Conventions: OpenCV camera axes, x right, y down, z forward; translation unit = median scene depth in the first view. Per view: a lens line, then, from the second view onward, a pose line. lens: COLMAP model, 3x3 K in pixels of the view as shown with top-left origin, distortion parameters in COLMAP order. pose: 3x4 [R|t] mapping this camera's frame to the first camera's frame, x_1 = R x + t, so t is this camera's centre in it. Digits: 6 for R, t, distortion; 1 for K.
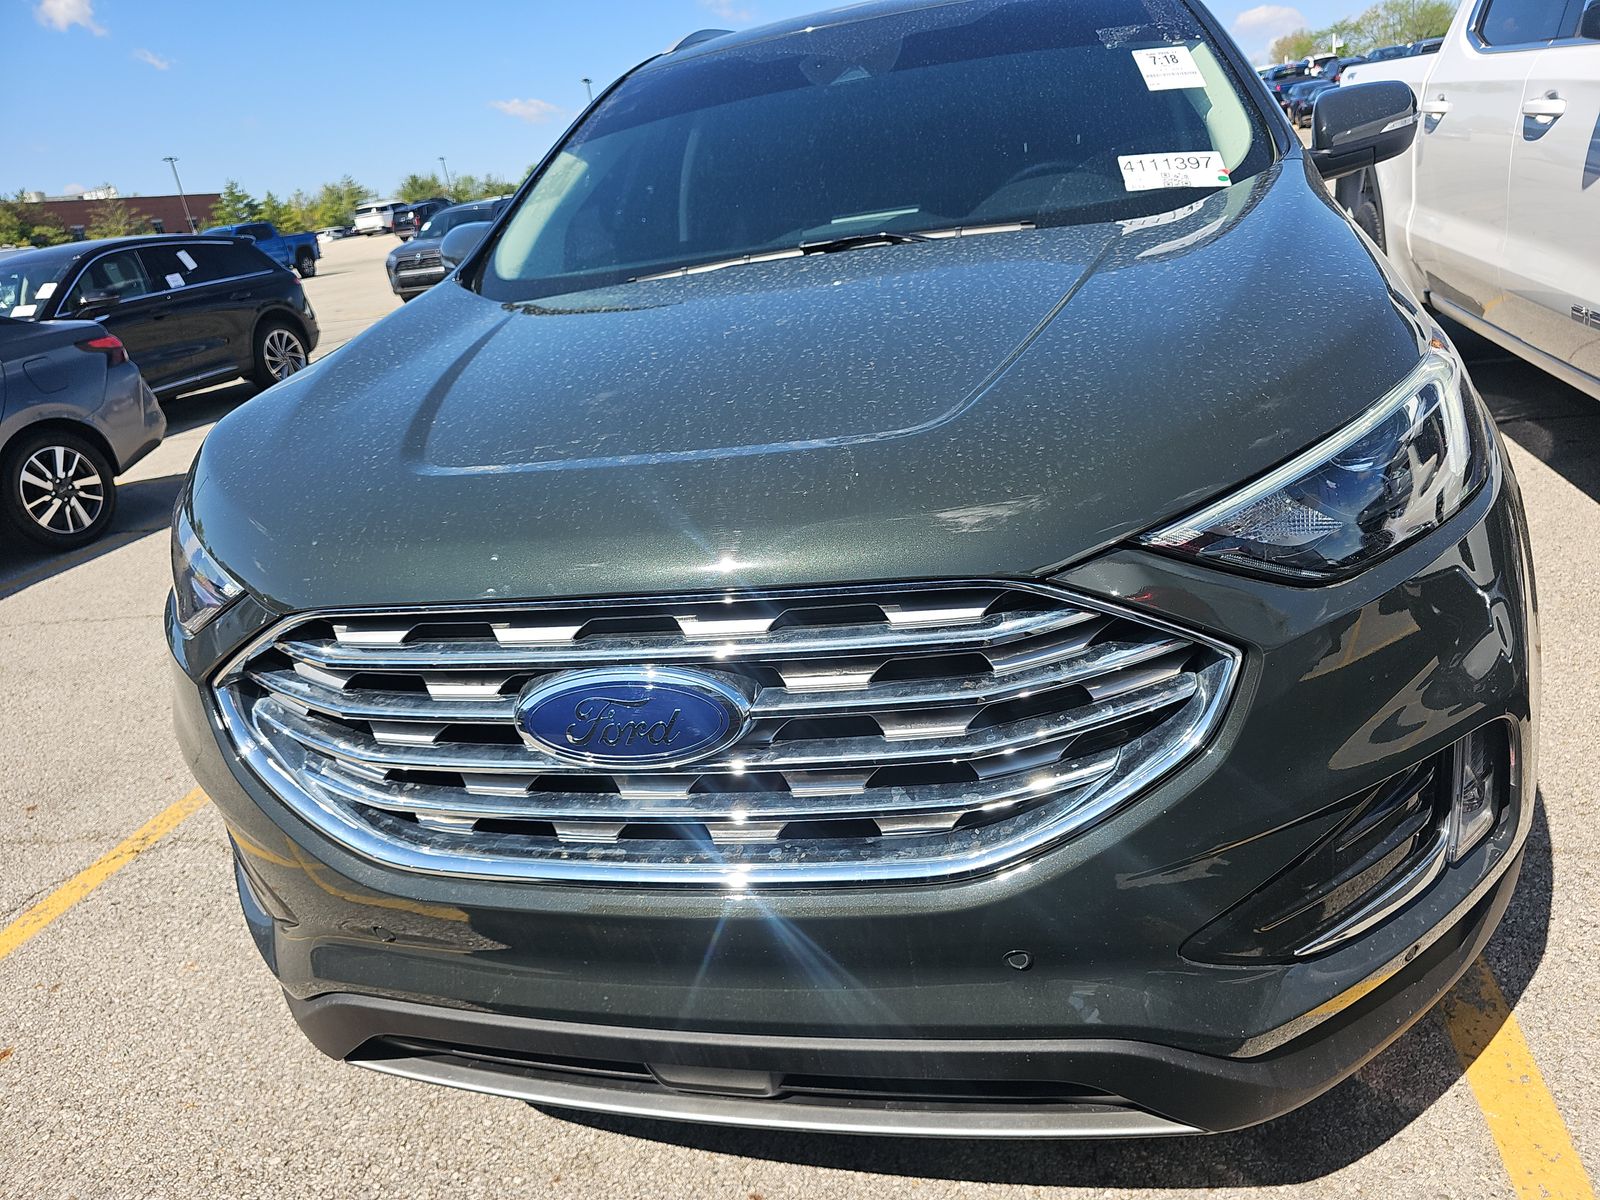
lens RADIAL K [[1063.4, 0, 804.5], [0, 1063.4, 589.1], [0, 0, 1]] dist [0.032571, -0.026431]
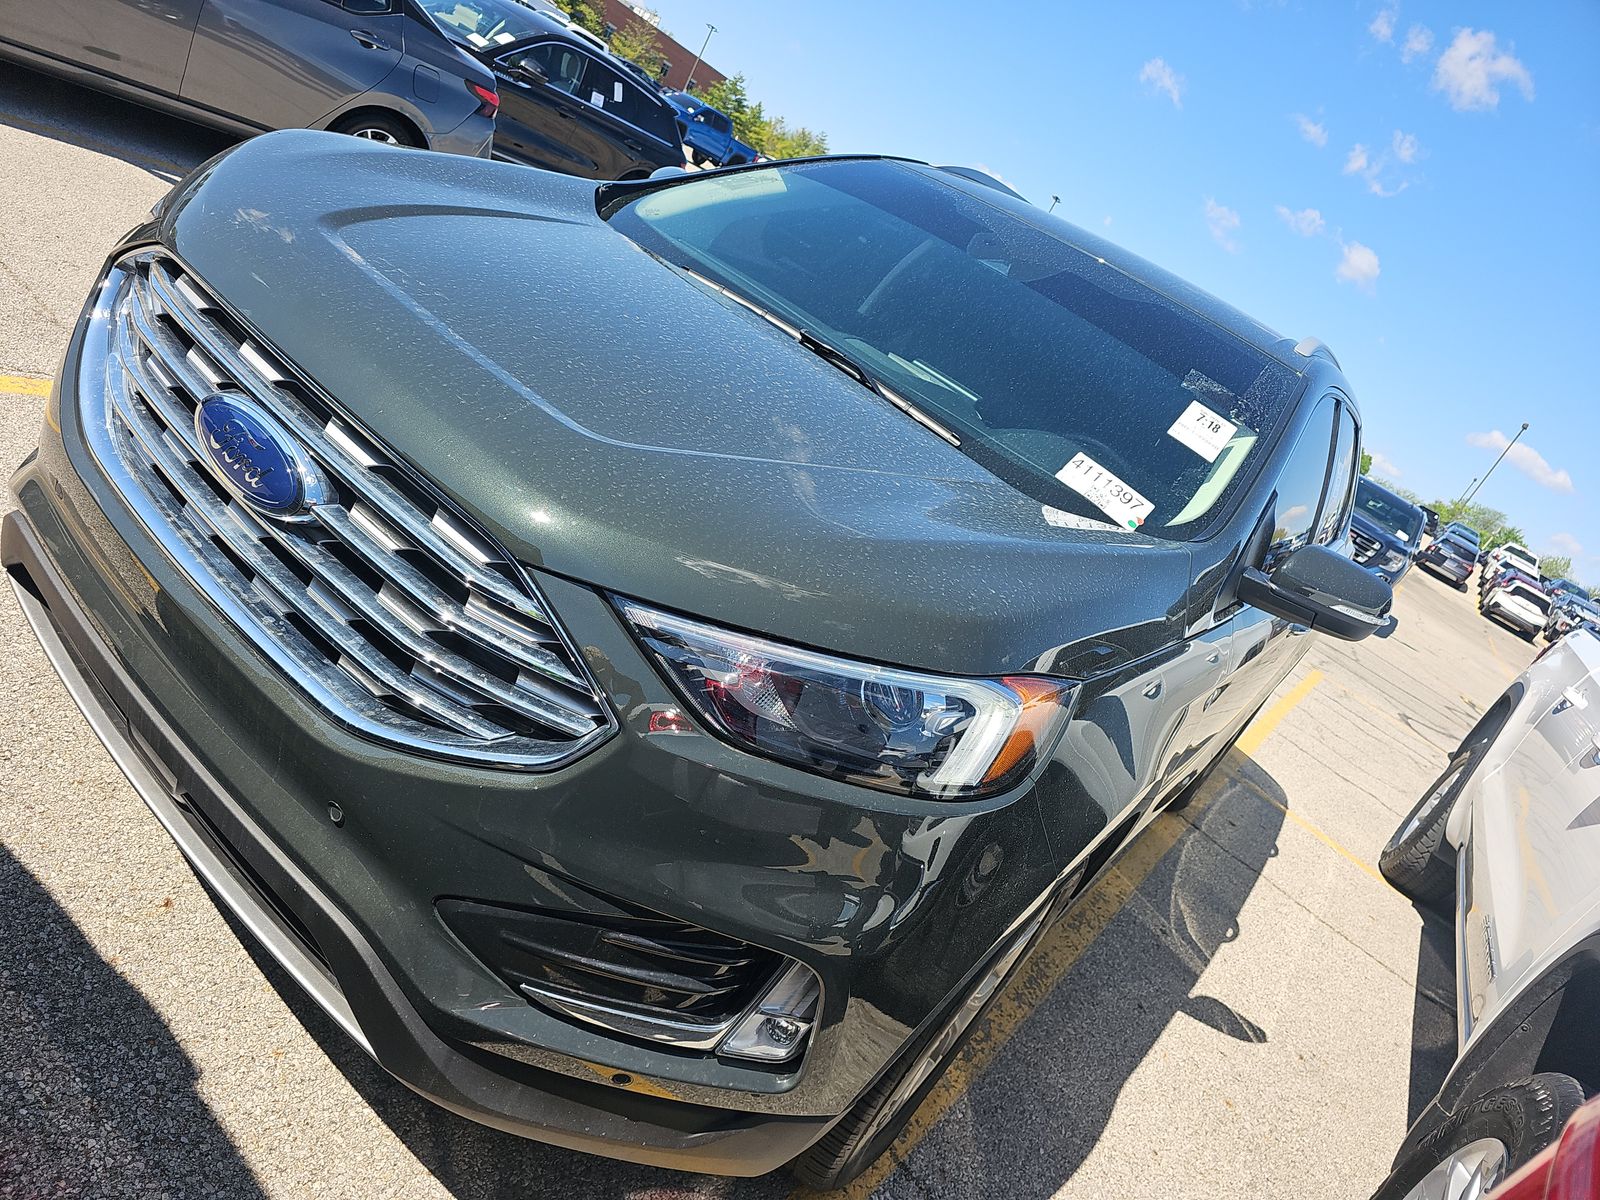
lens RADIAL K [[1063.4, 0, 795.2], [0, 1063.4, 599.3], [0, 0, 1]] dist [0.032571, -0.026431]
pose [[0.742829, 0.651185, -0.155446, 0.555821], [-0.660583, 0.750655, -0.012129, -0.140870], [0.108788, 0.111694, 0.987770, -0.133072]]
